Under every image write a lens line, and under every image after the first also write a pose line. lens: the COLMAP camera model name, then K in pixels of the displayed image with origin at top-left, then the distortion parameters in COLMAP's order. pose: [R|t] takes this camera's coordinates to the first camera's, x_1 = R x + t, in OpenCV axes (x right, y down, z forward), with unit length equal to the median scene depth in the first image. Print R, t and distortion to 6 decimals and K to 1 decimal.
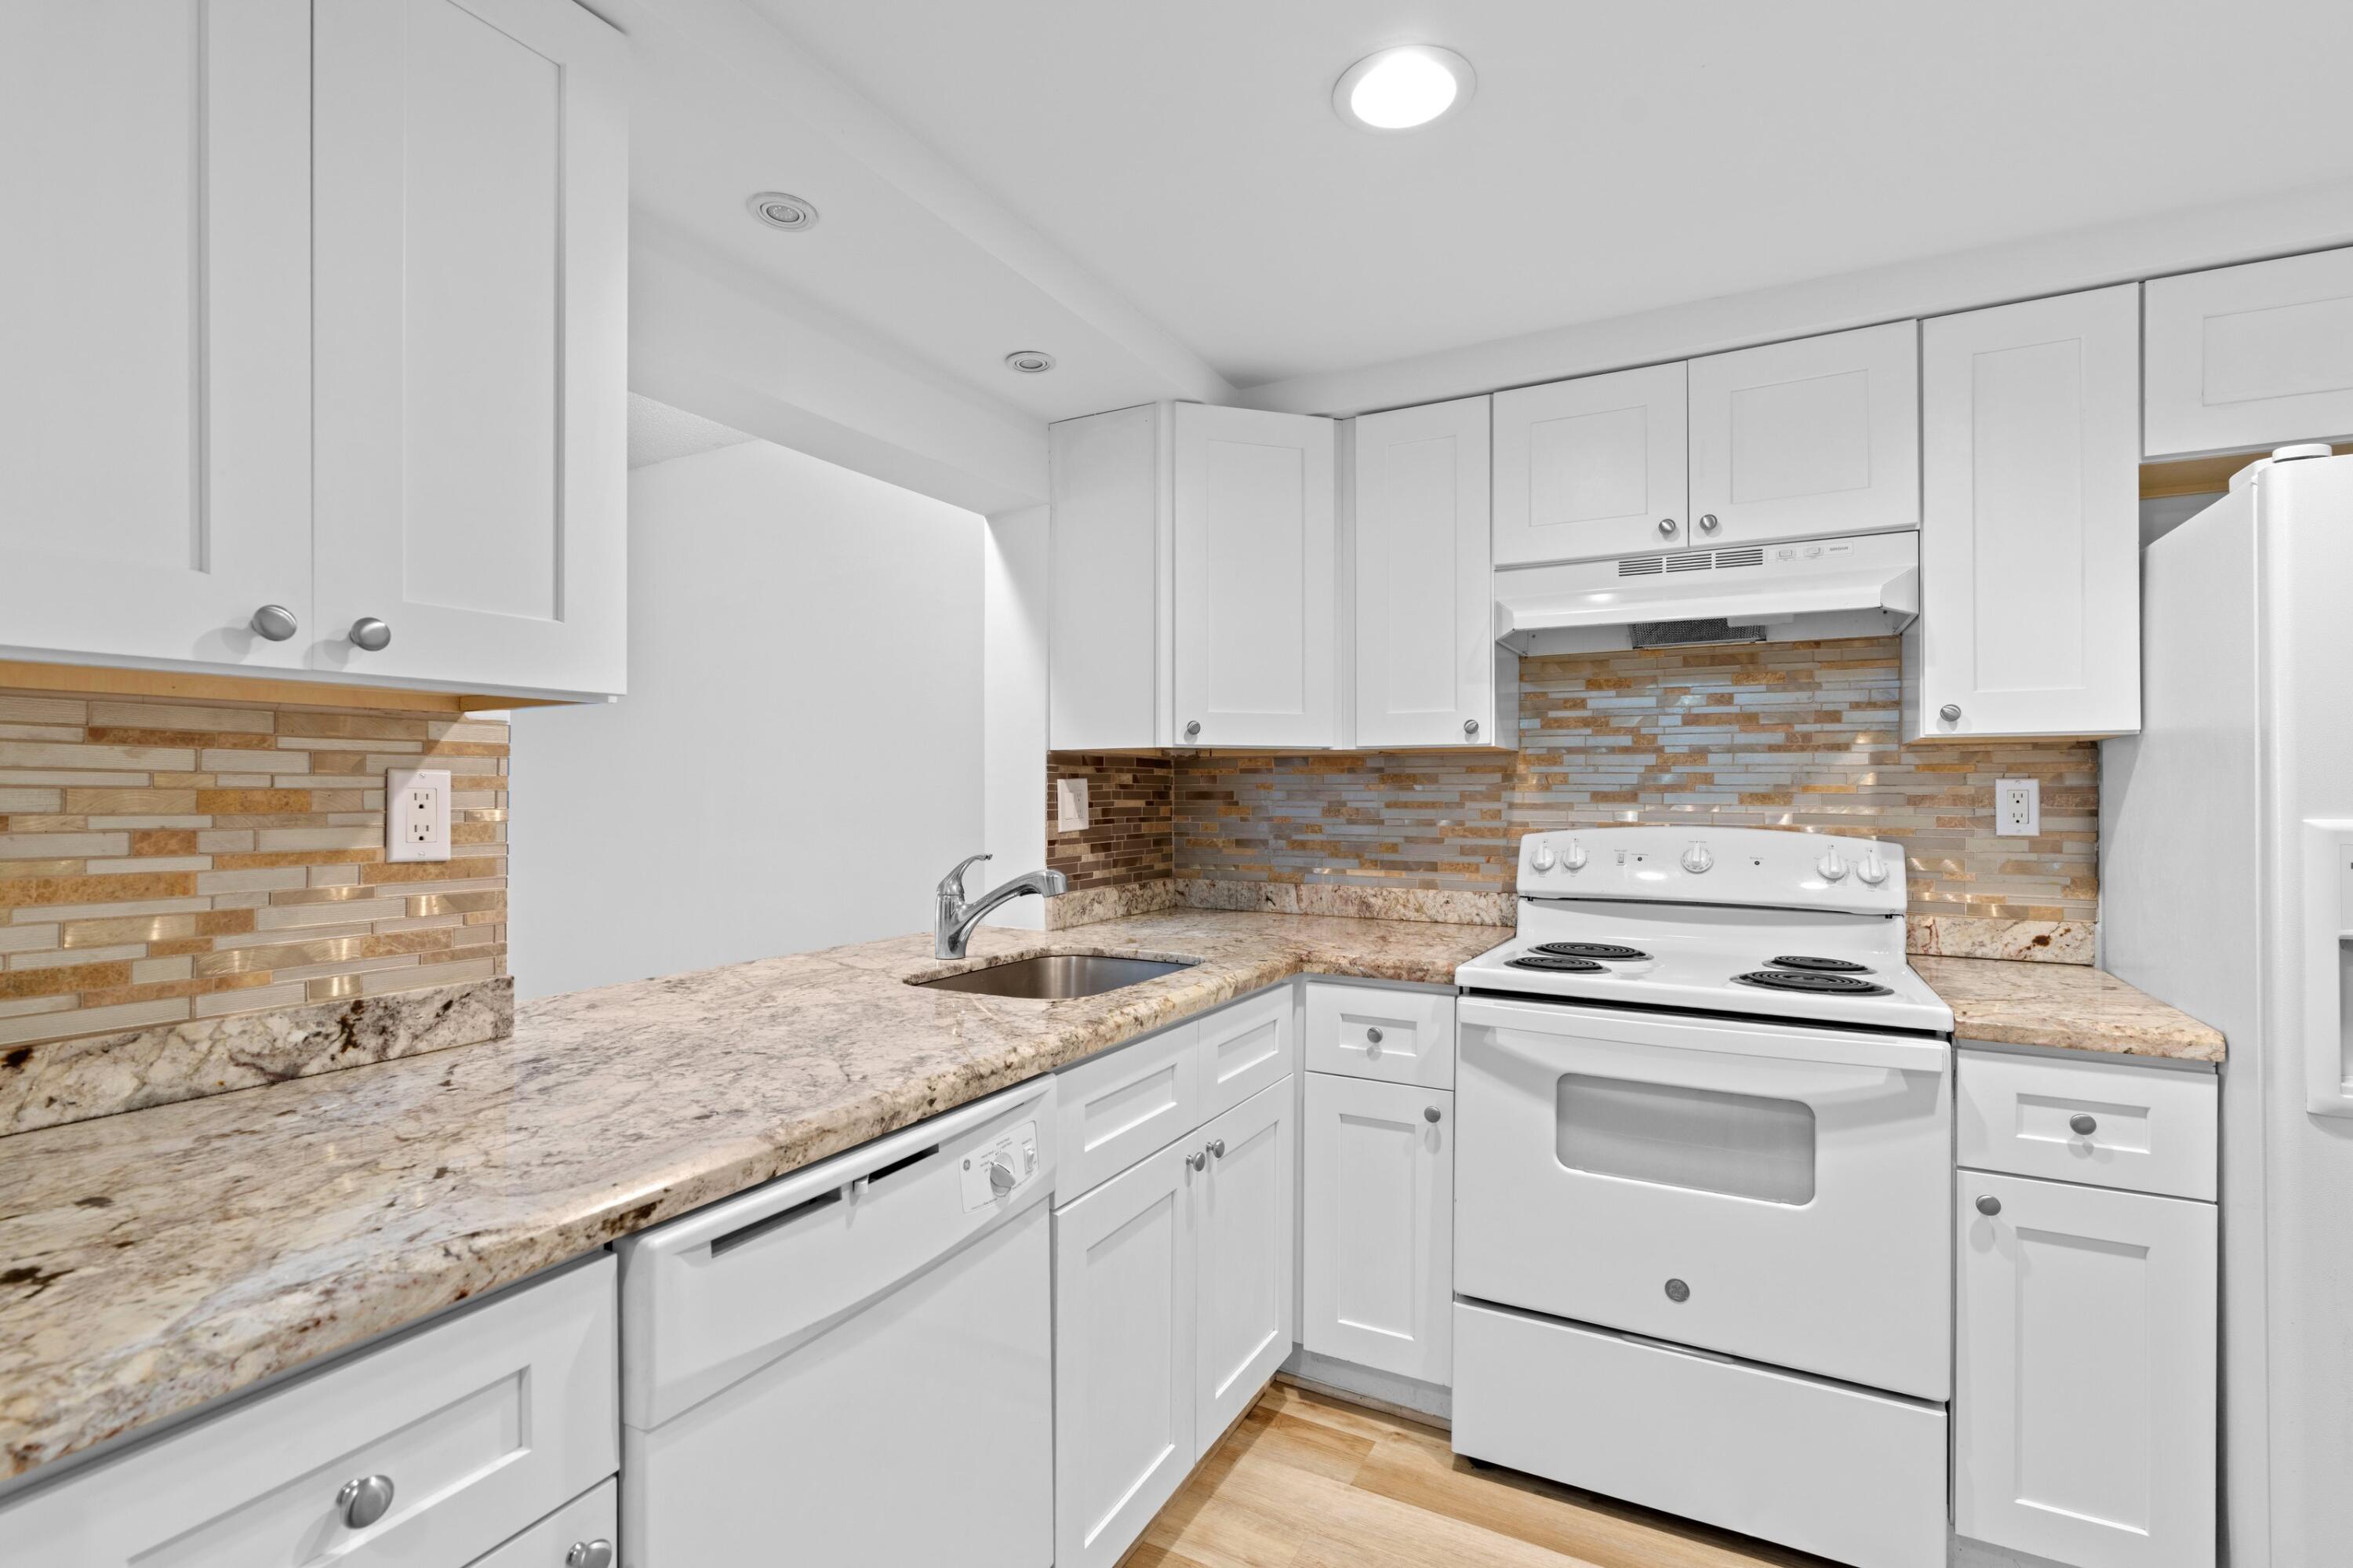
lens RADIAL K [[1064.4, 0, 1176.5], [0, 1064.4, 784.0], [0, 0, 1]] dist [0.000369, -0.000001]
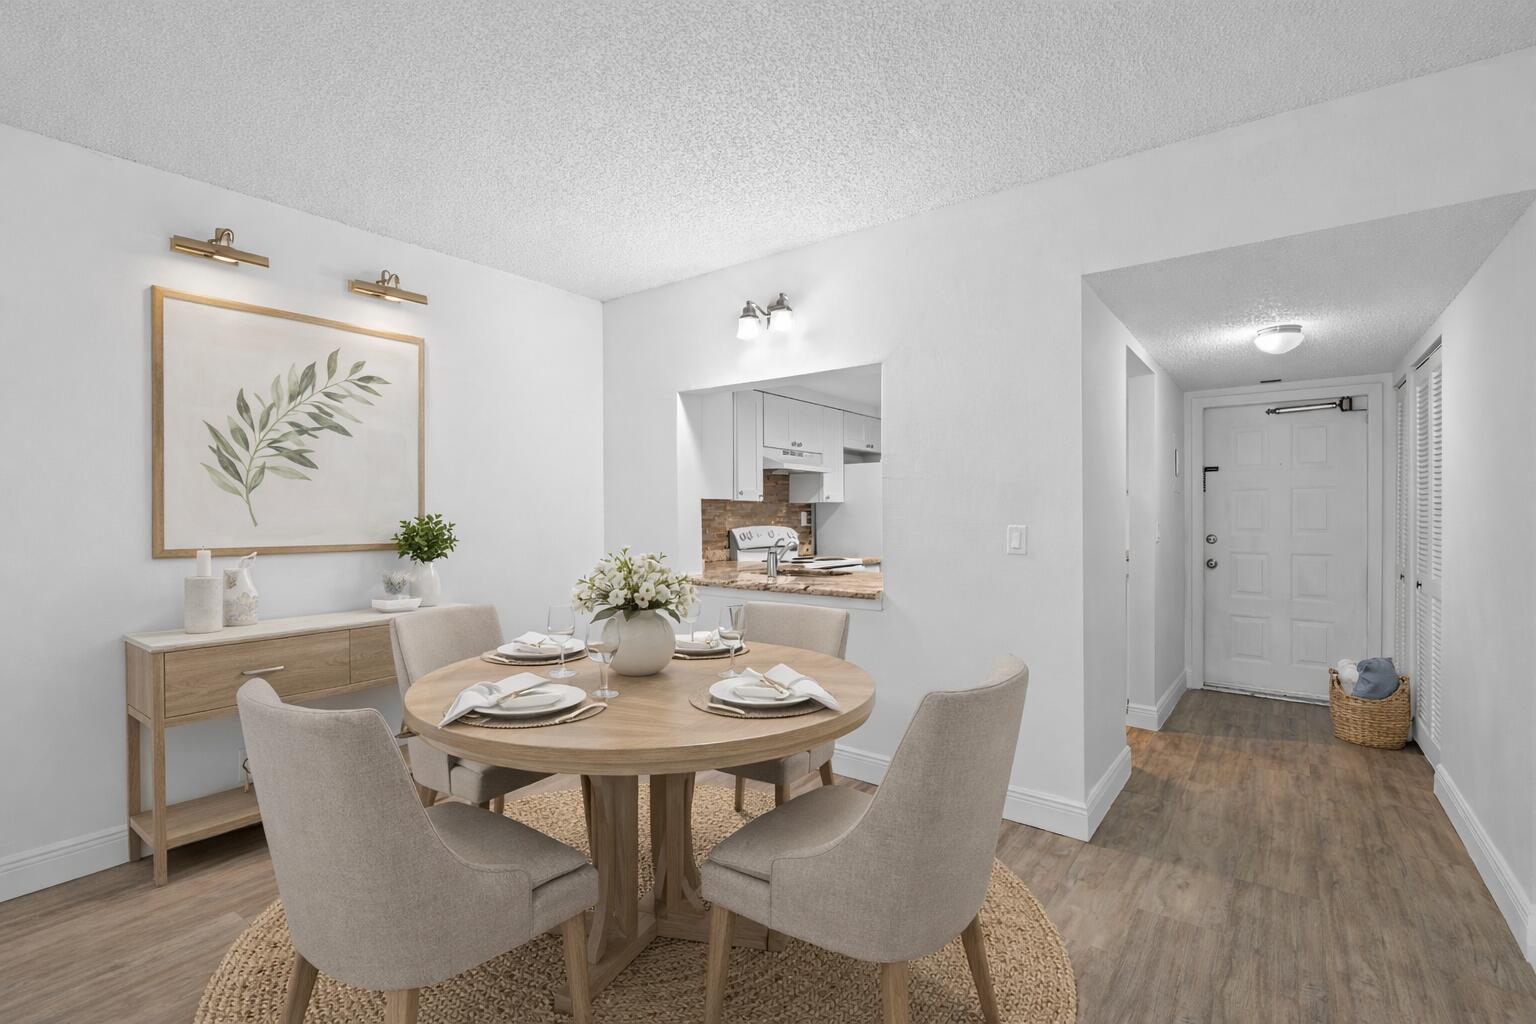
lens RADIAL K [[694.8, 0, 768.0], [0, 694.8, 512.0], [0, 0, 1]] dist [0.000369, -0.000001]
pose [[0.137961, 0.002071, 0.990436, -1.917173], [-0.001632, 0.999997, -0.001864, 0.001970], [-0.990436, -0.001359, 0.137964, 0.742525]]
